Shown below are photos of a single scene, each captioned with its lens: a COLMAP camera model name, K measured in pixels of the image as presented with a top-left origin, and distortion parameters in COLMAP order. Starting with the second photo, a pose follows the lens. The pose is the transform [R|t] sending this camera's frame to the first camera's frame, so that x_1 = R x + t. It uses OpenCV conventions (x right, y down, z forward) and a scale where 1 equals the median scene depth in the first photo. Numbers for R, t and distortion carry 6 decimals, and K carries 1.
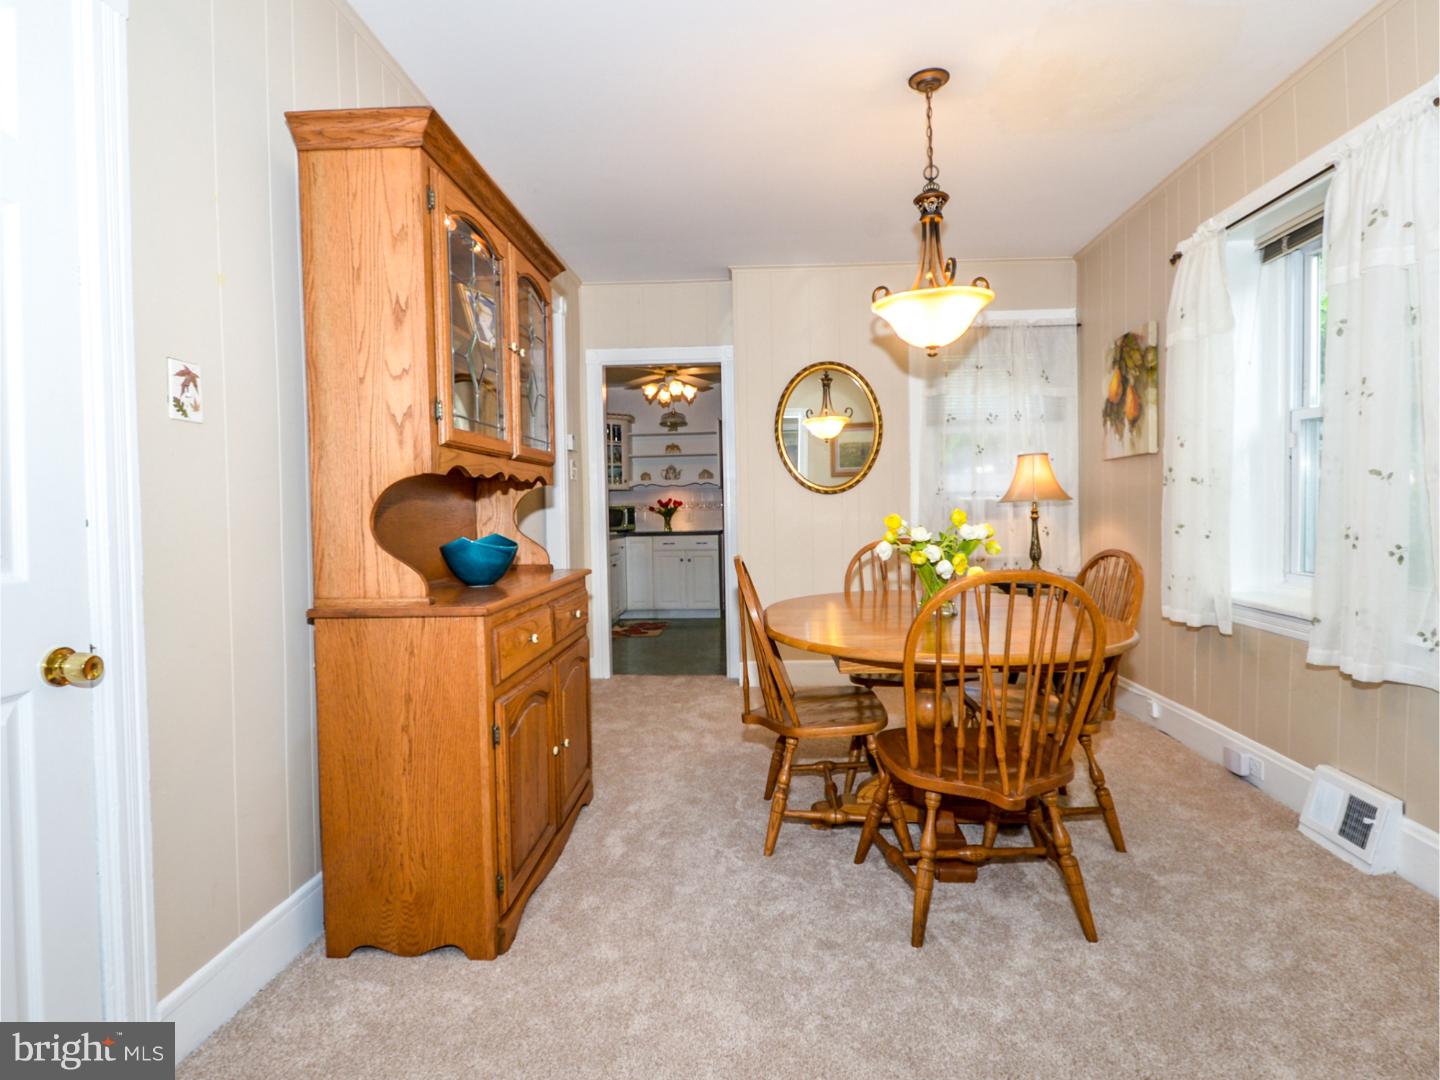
lens RADIAL K [[789.3, 0, 720.0], [0, 789.3, 540.0], [0, 0, 1]] dist [0.005626, 0.000892]
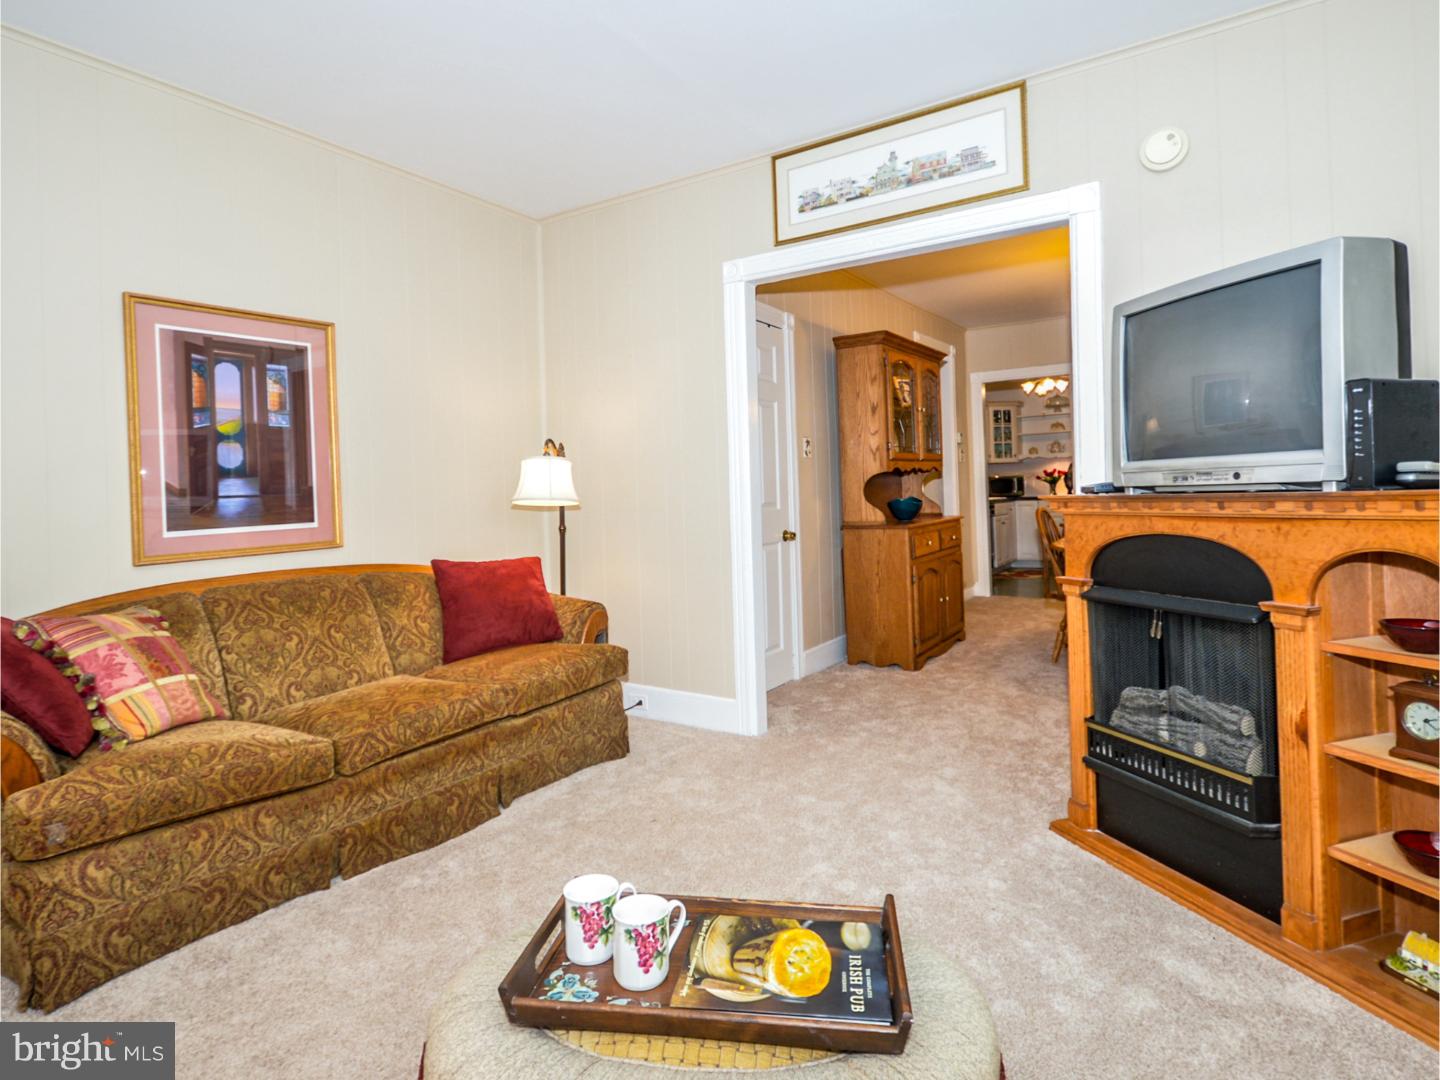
lens RADIAL K [[764.5, 0, 723.6], [0, 764.5, 480.3], [0, 0, 1]] dist [0.000697, 0.000117]
pose [[0.870238, -0.017093, -0.492334, 0.264754], [-0.000014, 0.999397, -0.034724, 0.018735], [0.492631, 0.030225, 0.869713, -0.956200]]
